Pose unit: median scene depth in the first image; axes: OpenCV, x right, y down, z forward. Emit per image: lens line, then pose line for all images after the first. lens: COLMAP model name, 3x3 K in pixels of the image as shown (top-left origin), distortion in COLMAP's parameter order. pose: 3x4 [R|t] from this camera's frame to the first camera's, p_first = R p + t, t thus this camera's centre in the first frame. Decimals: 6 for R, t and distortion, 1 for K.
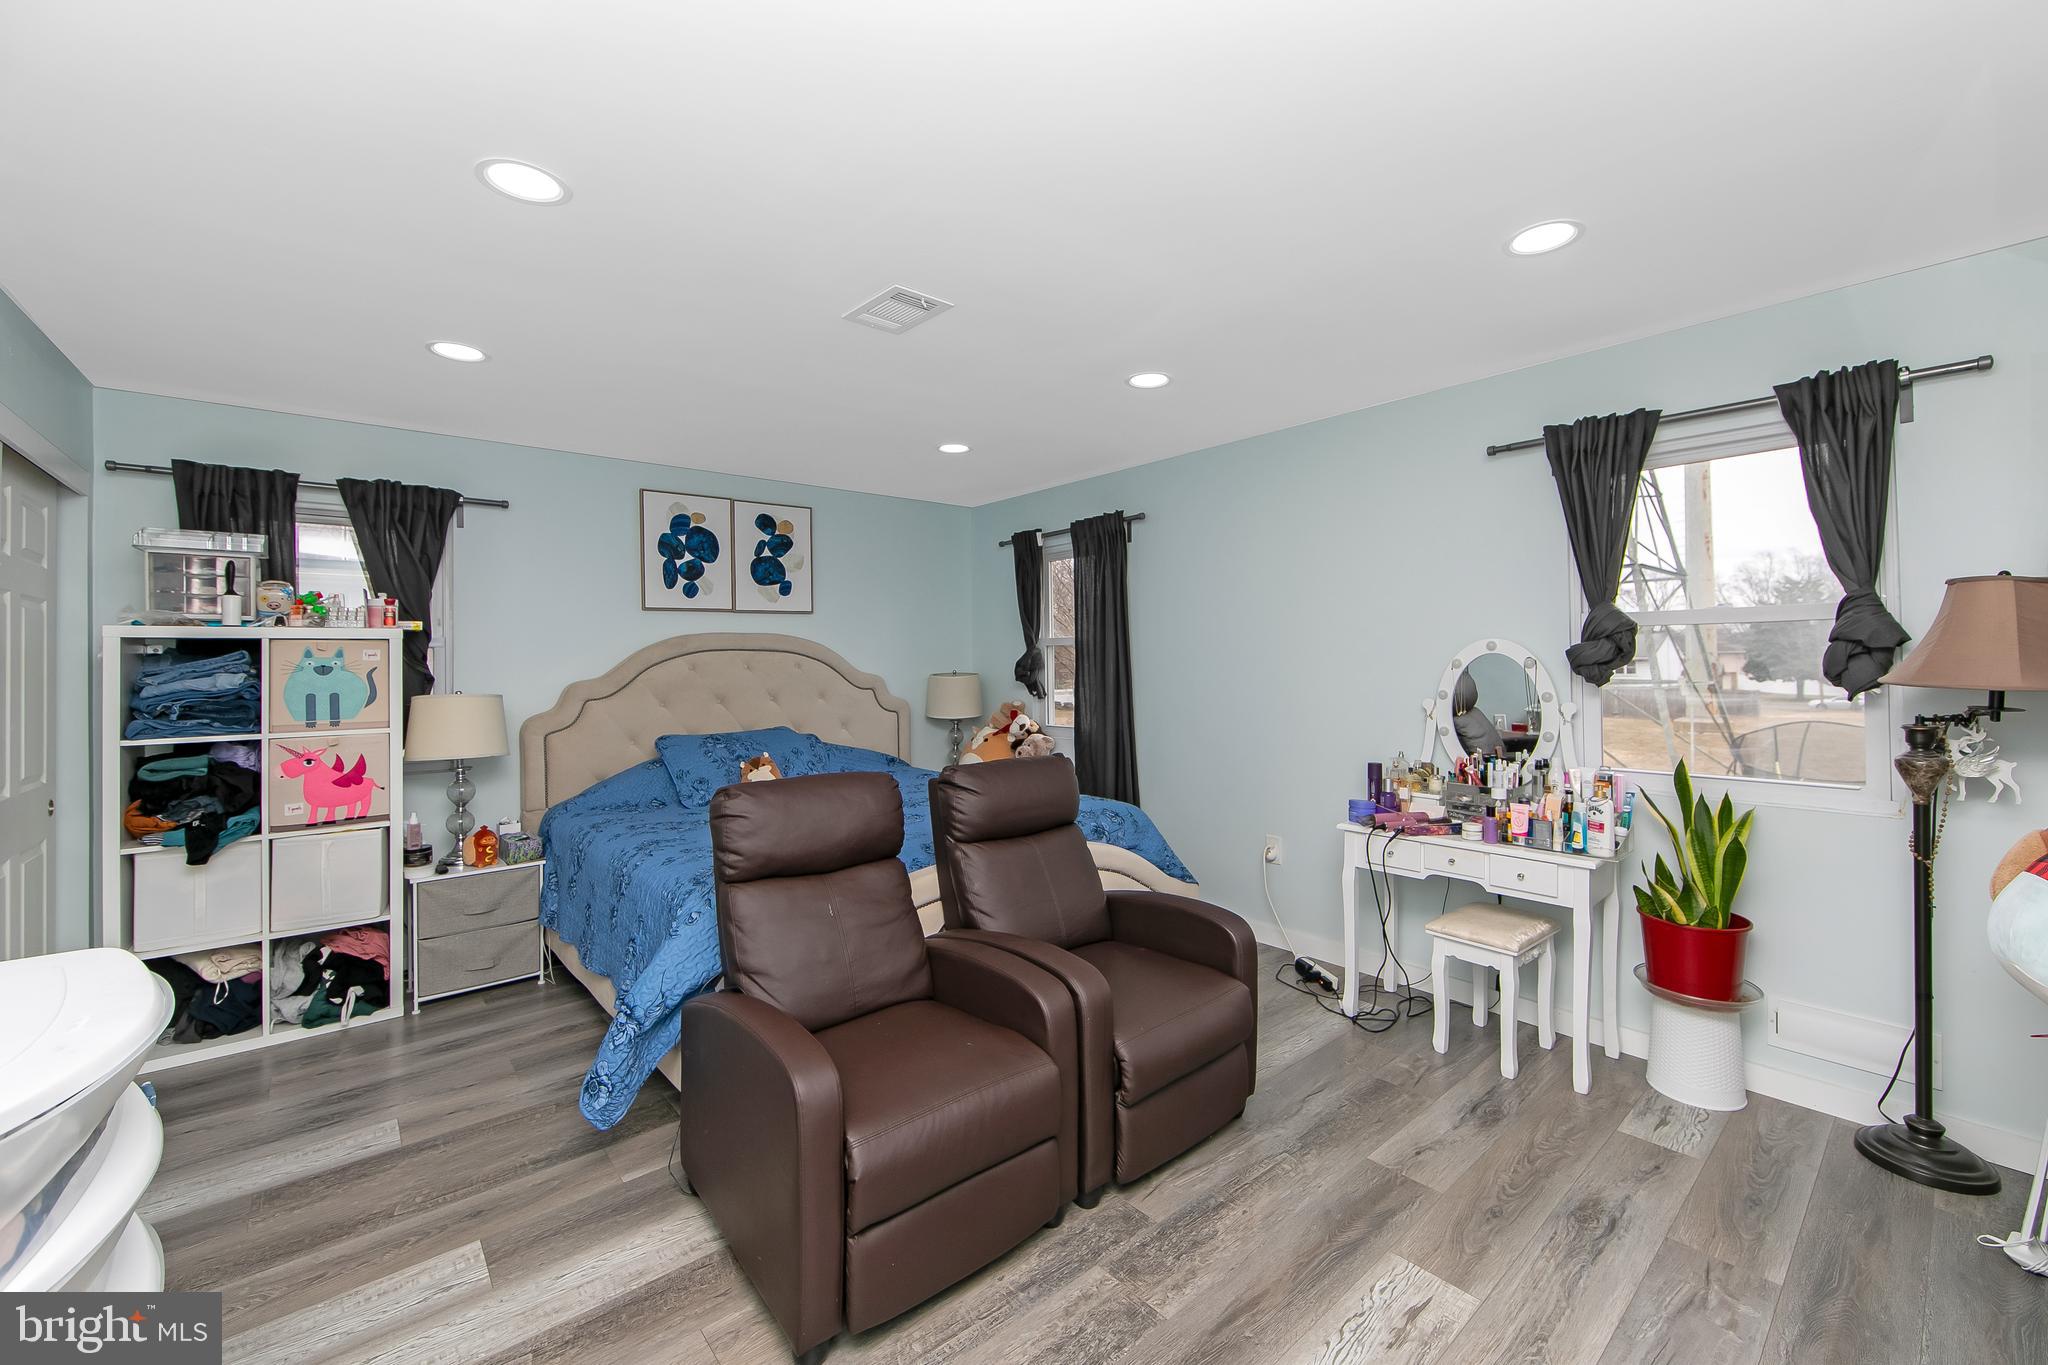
lens RADIAL K [[825.1, 0, 1029.9], [0, 825.1, 664.0], [0, 0, 1]] dist [-0.005793, 0.001223]
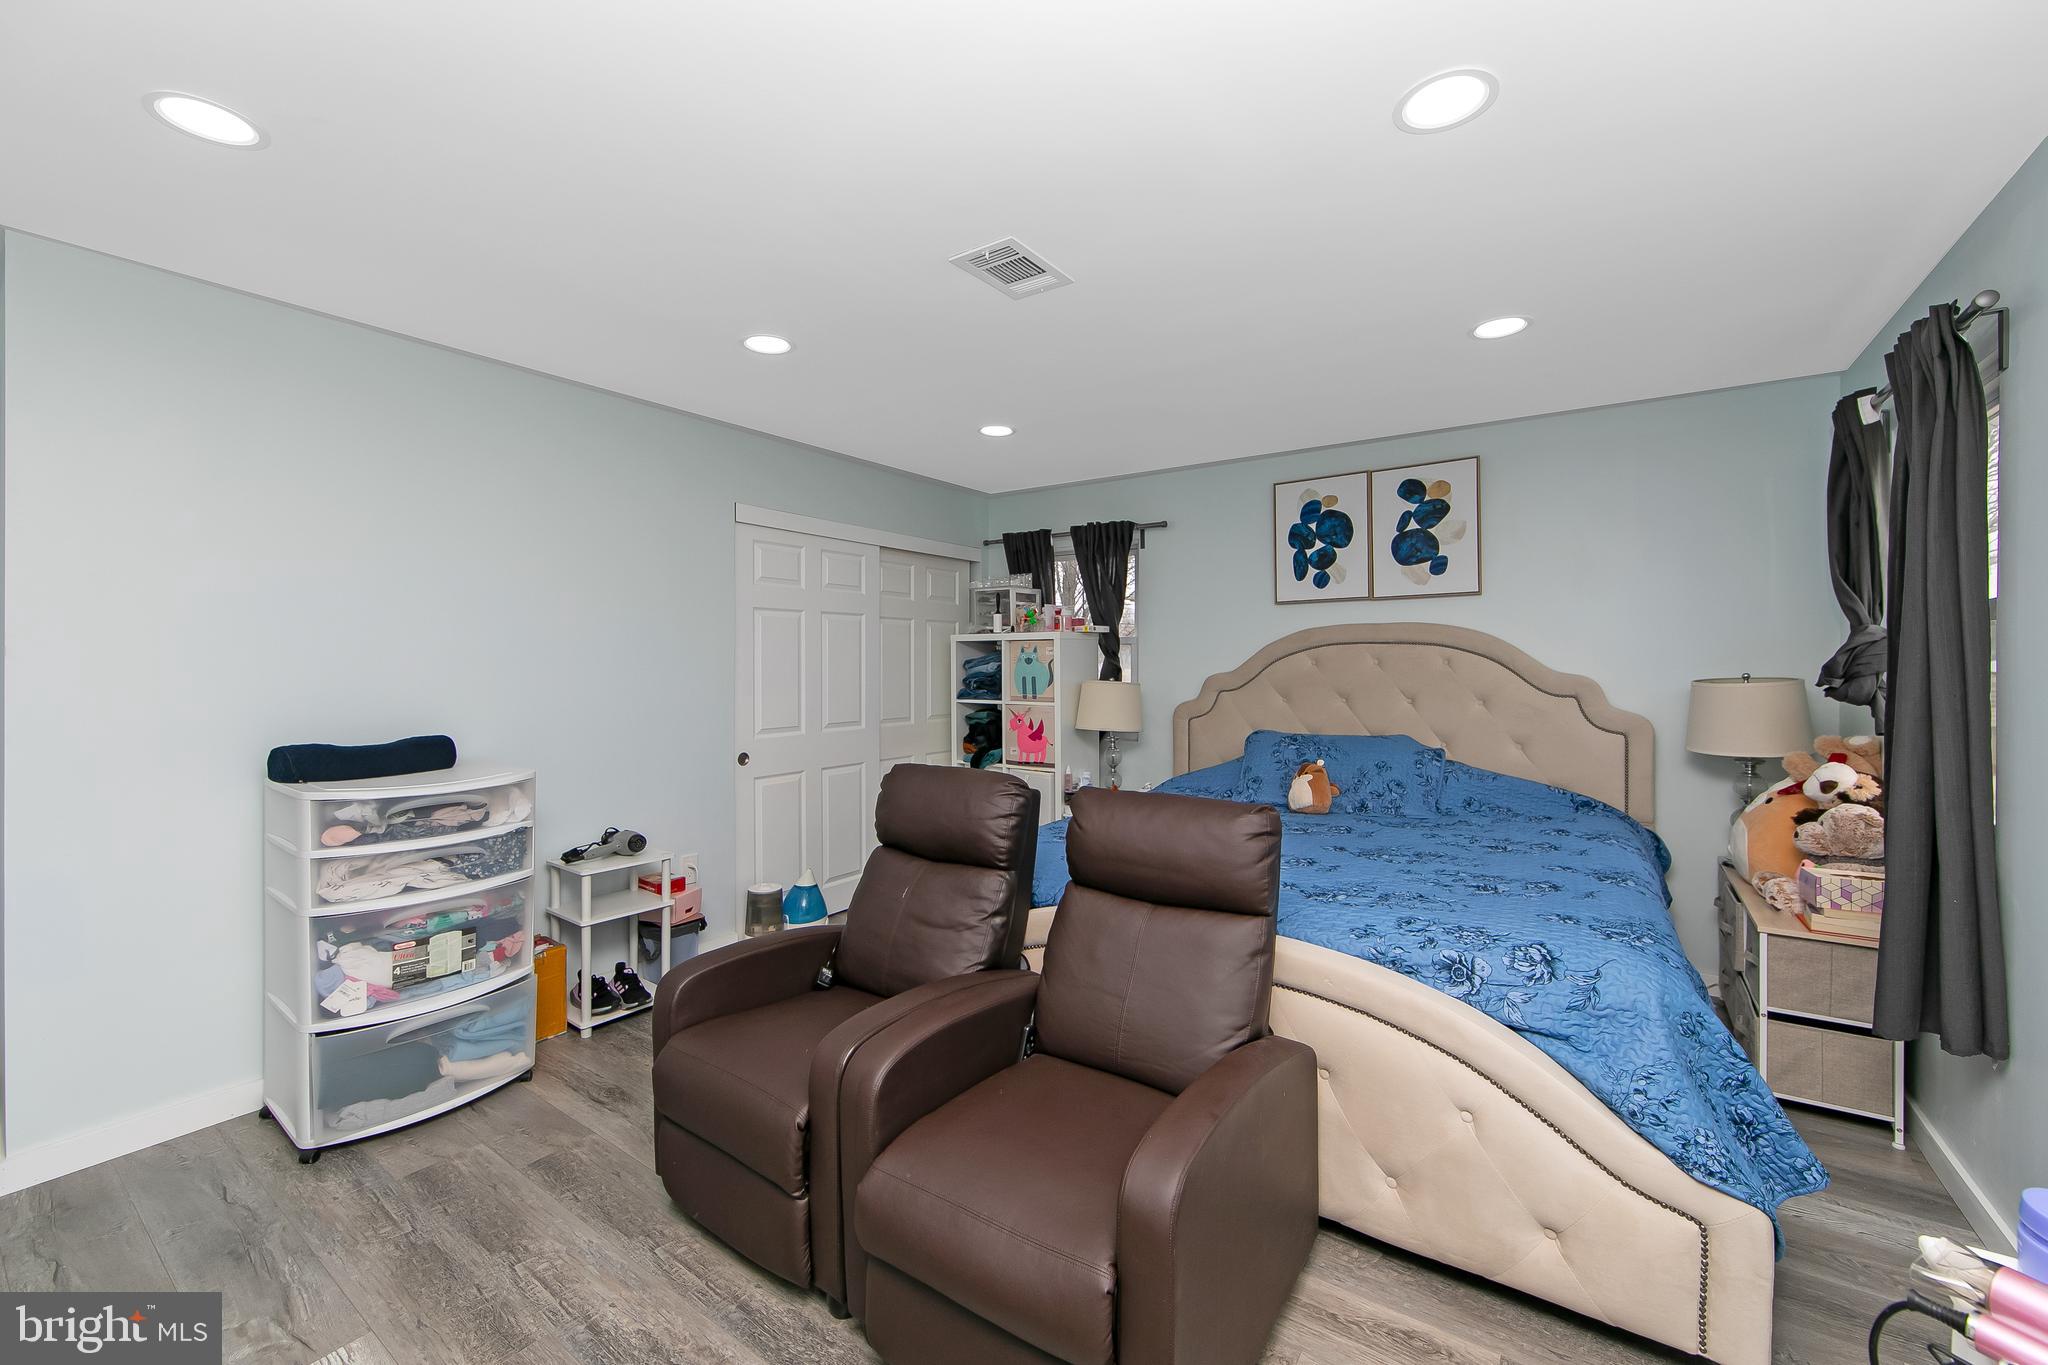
lens RADIAL K [[825.1, 0, 1031.3], [0, 825.1, 675.2], [0, 0, 1]] dist [-0.005793, 0.001223]
pose [[0.245944, 0.030046, -0.968818, 0.430354], [-0.002473, 0.999536, 0.030371, -0.008934], [0.969281, -0.005073, 0.245904, 0.459463]]
